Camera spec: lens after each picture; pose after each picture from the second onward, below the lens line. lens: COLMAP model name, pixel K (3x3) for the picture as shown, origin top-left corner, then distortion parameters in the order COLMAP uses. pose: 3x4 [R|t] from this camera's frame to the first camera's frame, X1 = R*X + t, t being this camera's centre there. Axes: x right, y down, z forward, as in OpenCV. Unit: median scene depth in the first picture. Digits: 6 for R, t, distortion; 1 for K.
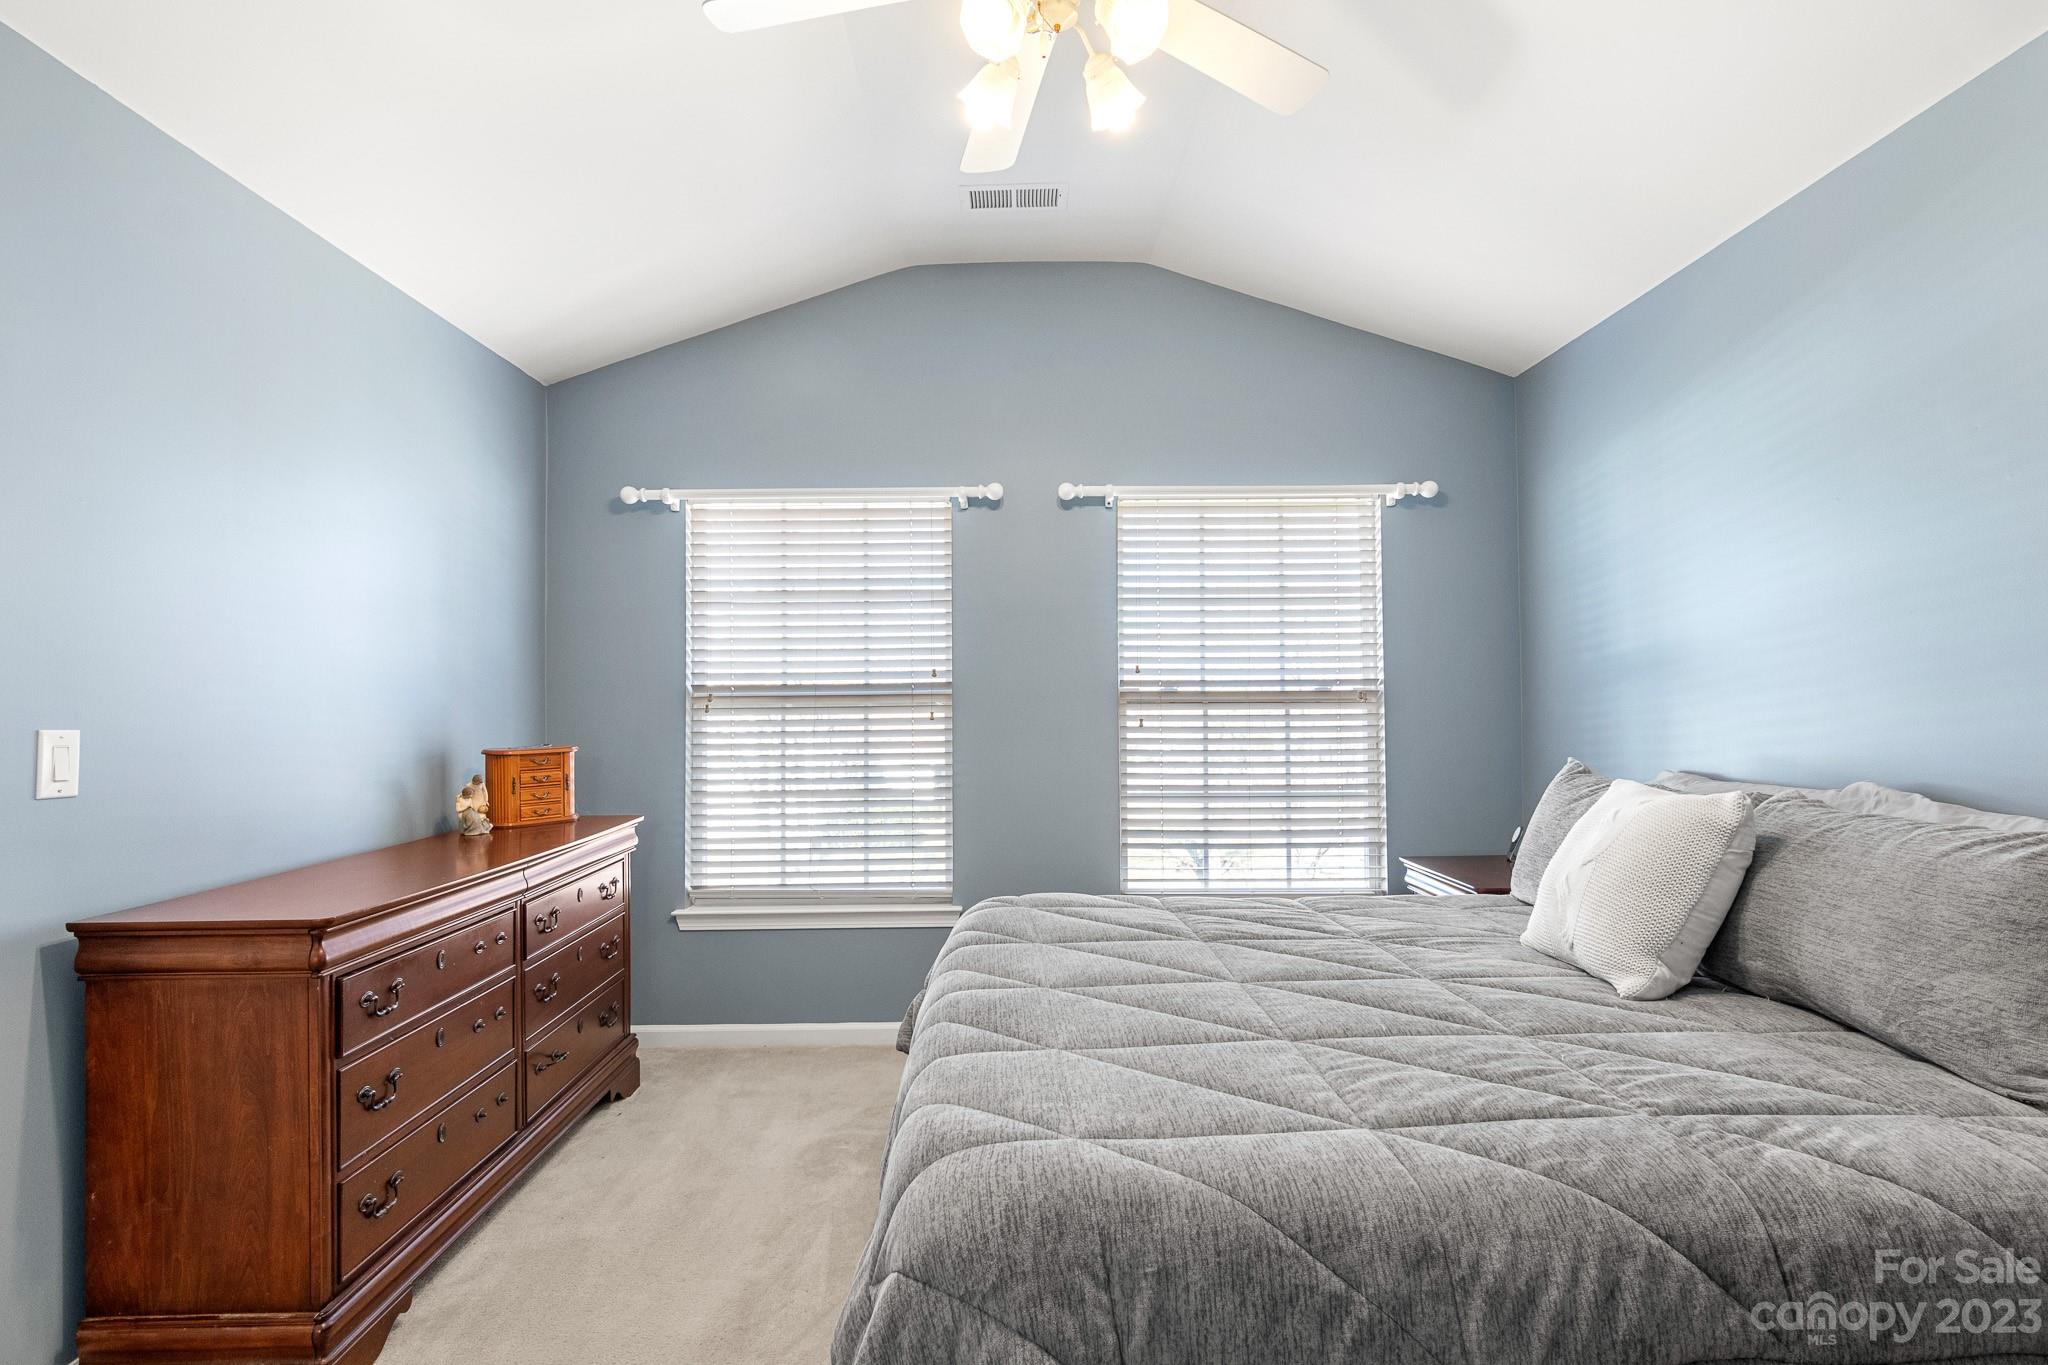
lens RADIAL K [[1058.8, 0, 998.2], [0, 1058.8, 678.2], [0, 0, 1]] dist [0.000487, 0.000424]
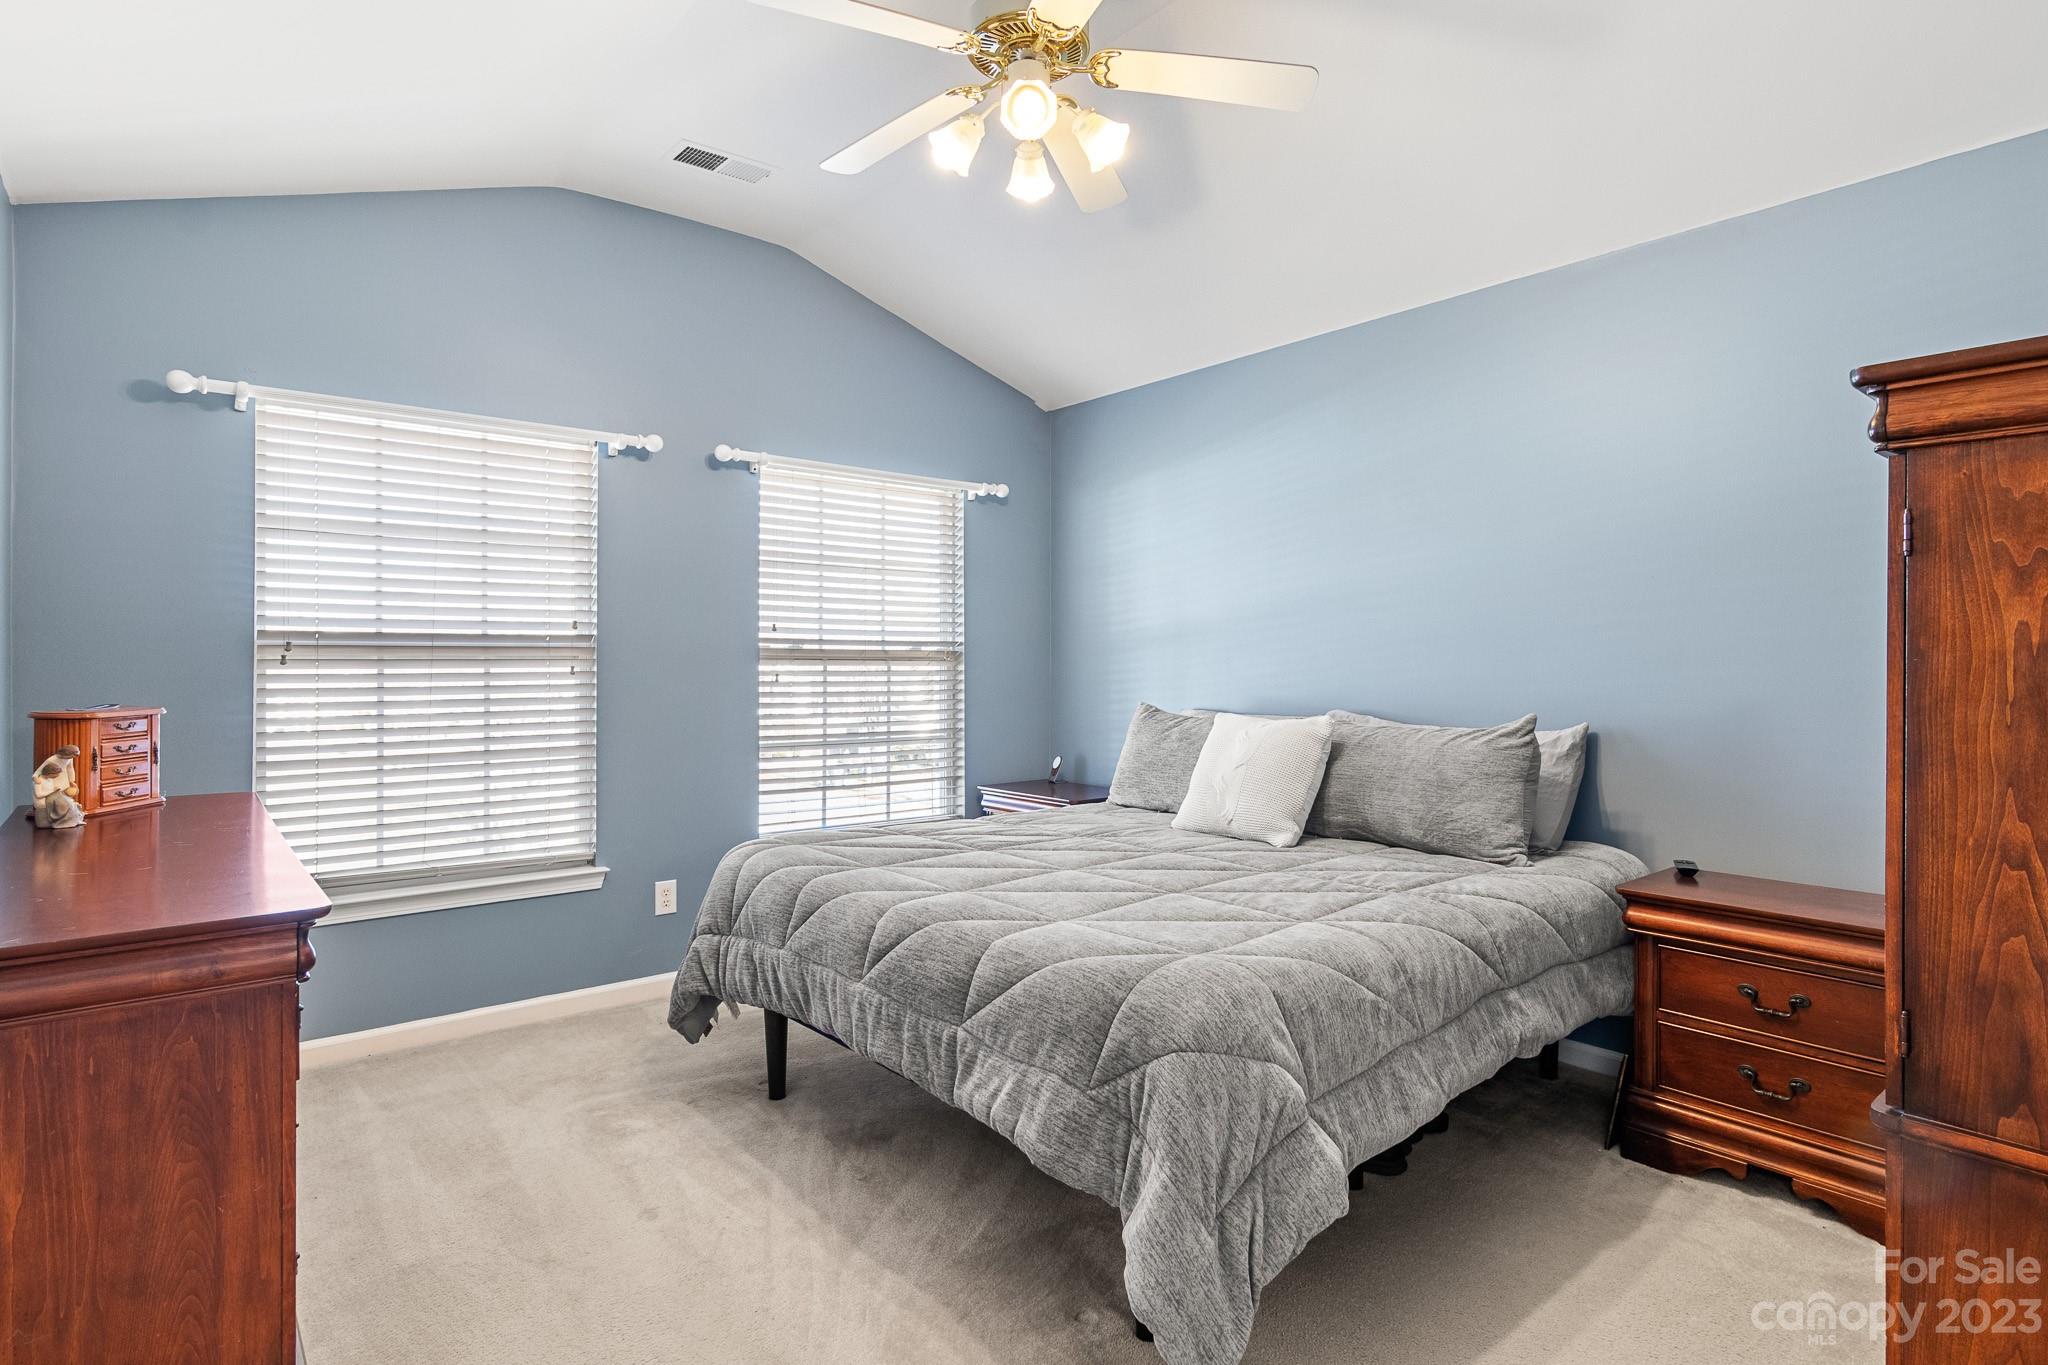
lens RADIAL K [[1070.1, 0, 1011.5], [0, 1070.1, 655.9], [0, 0, 1]] dist [0.001451, 0.001067]
pose [[0.774118, 0.013691, 0.632893, -0.367593], [-0.023673, 0.999693, 0.007330, 0.006631], [-0.632599, -0.020657, 0.774204, 0.010388]]
